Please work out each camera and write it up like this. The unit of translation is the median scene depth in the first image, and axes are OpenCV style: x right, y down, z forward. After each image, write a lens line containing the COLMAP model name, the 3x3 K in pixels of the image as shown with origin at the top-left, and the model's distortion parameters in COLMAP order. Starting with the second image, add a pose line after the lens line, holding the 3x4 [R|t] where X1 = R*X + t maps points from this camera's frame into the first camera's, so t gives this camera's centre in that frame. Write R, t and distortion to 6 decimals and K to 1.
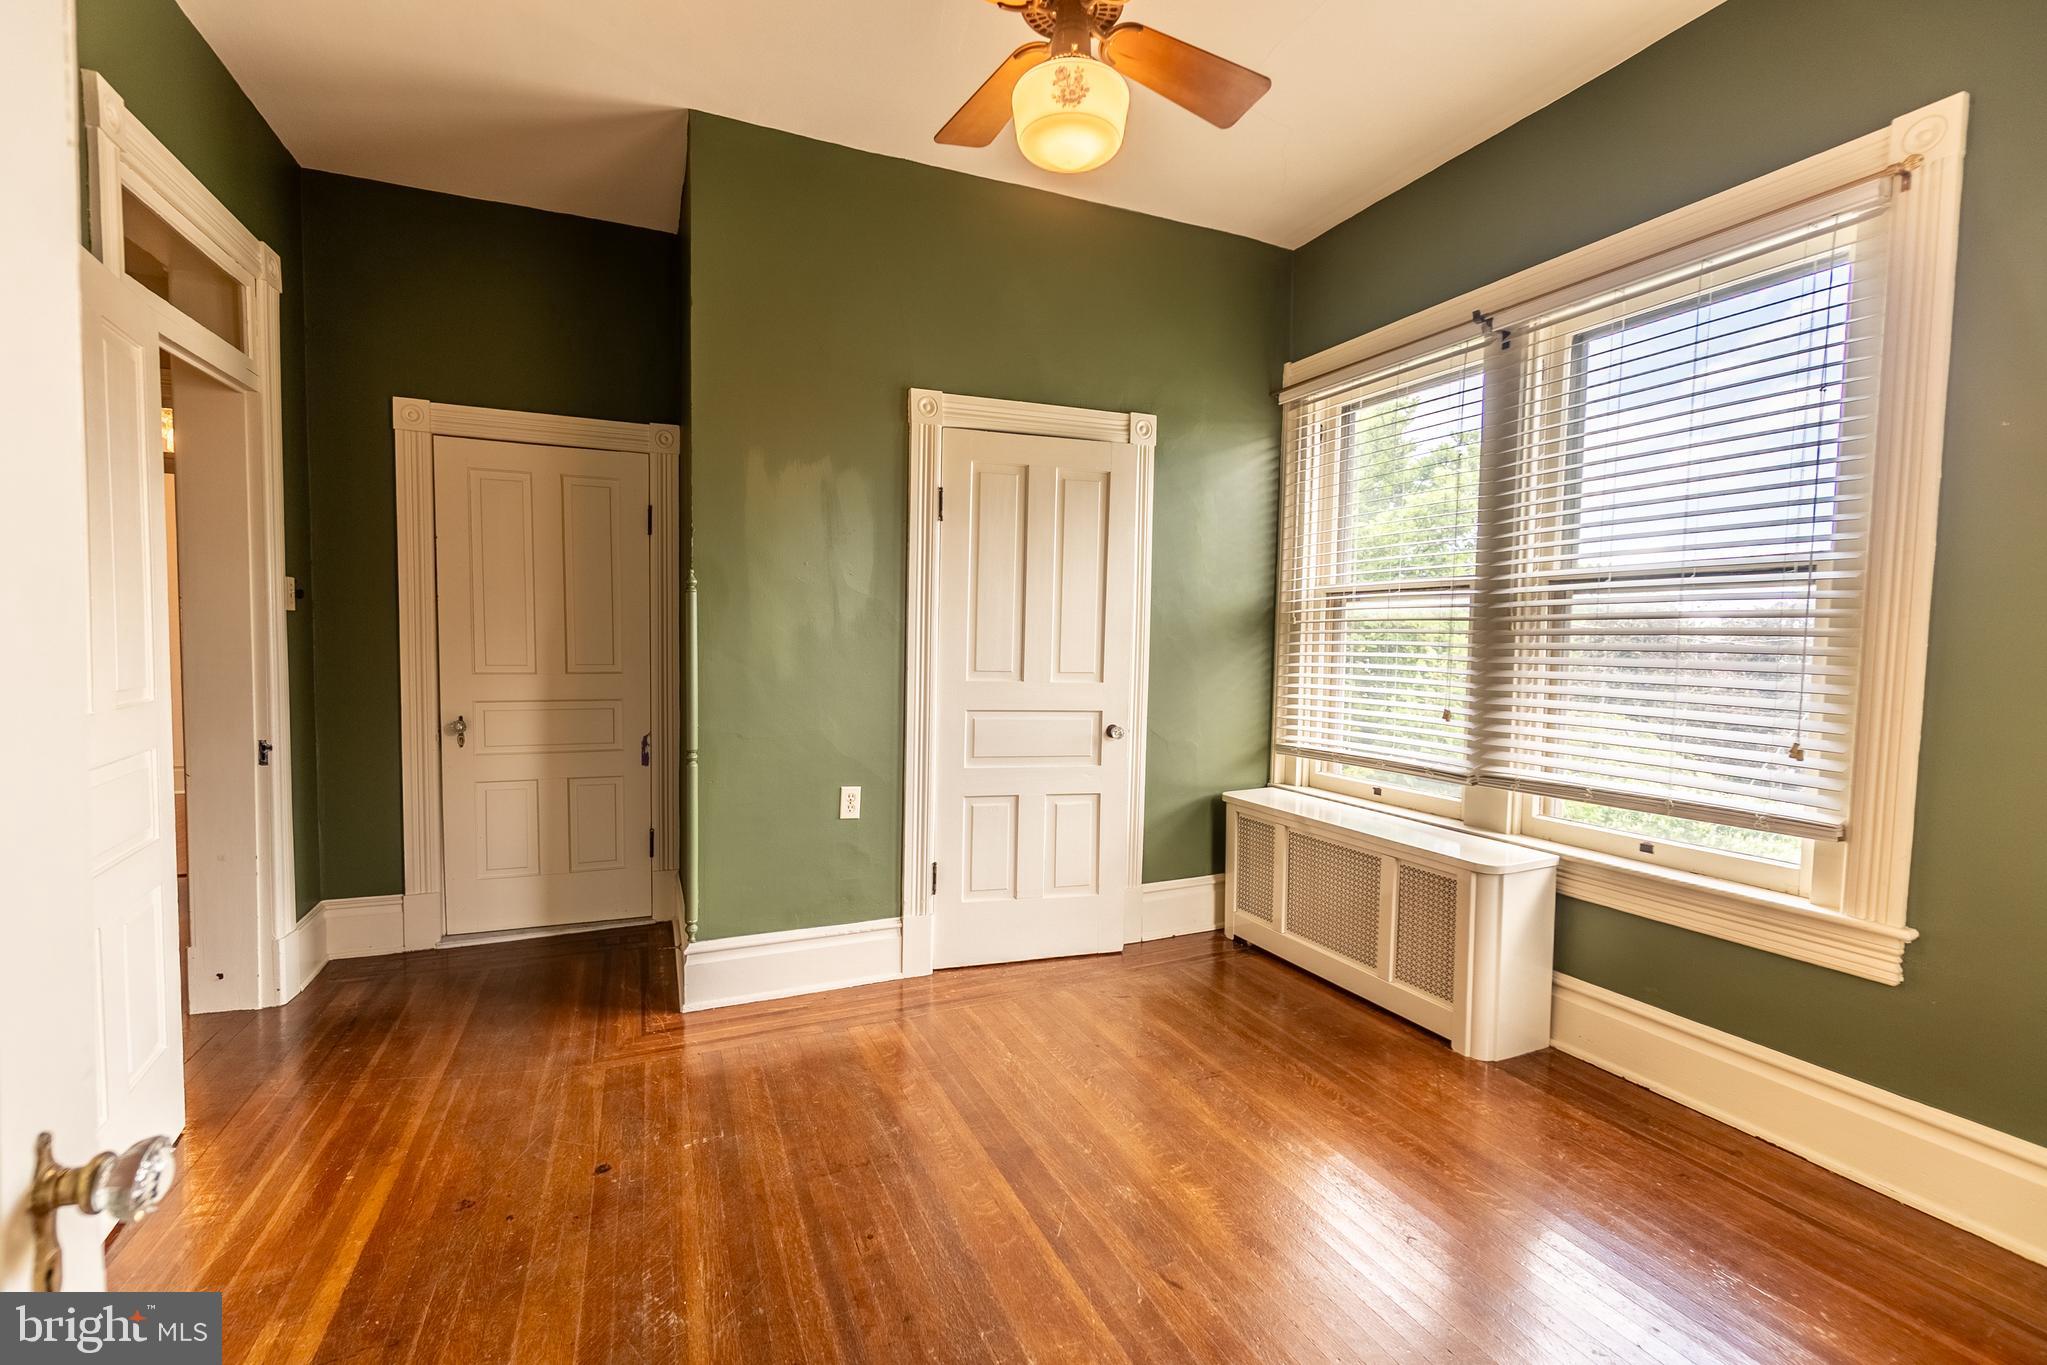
lens RADIAL K [[883.0, 0, 1015.5], [0, 883.0, 689.1], [0, 0, 1]] dist [0.001606, 0.000247]
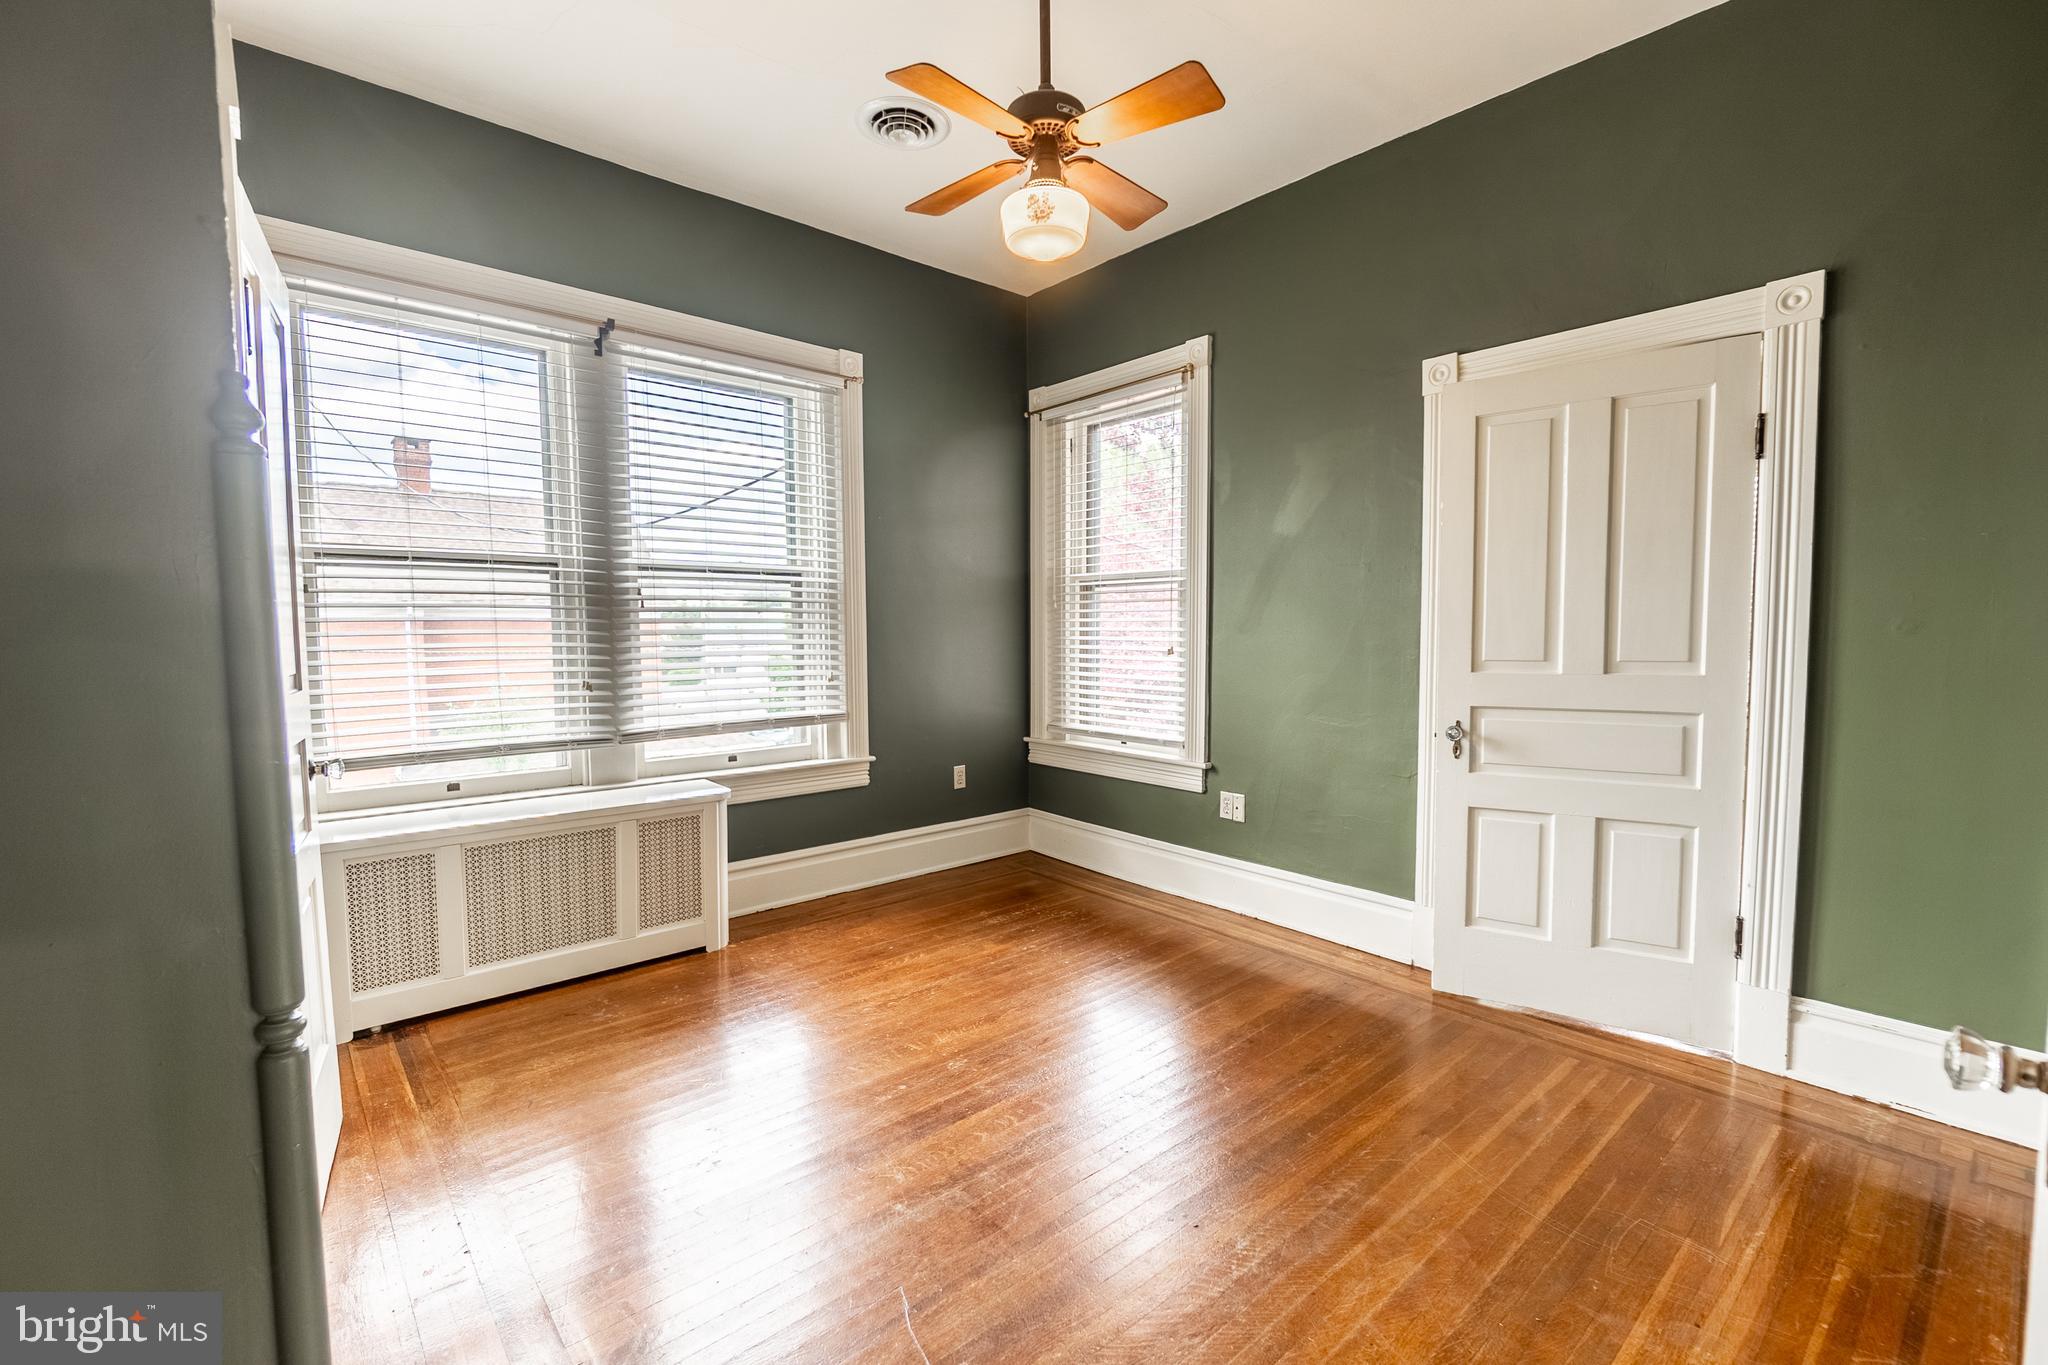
lens RADIAL K [[883.4, 0, 1028.6], [0, 883.4, 686.8], [0, 0, 1]] dist [0.001606, 0.000247]
pose [[-0.292617, -0.077966, 0.953046, -0.792860], [0.055165, 0.993634, 0.098224, -0.052905], [-0.954637, 0.081317, -0.286454, 0.924849]]
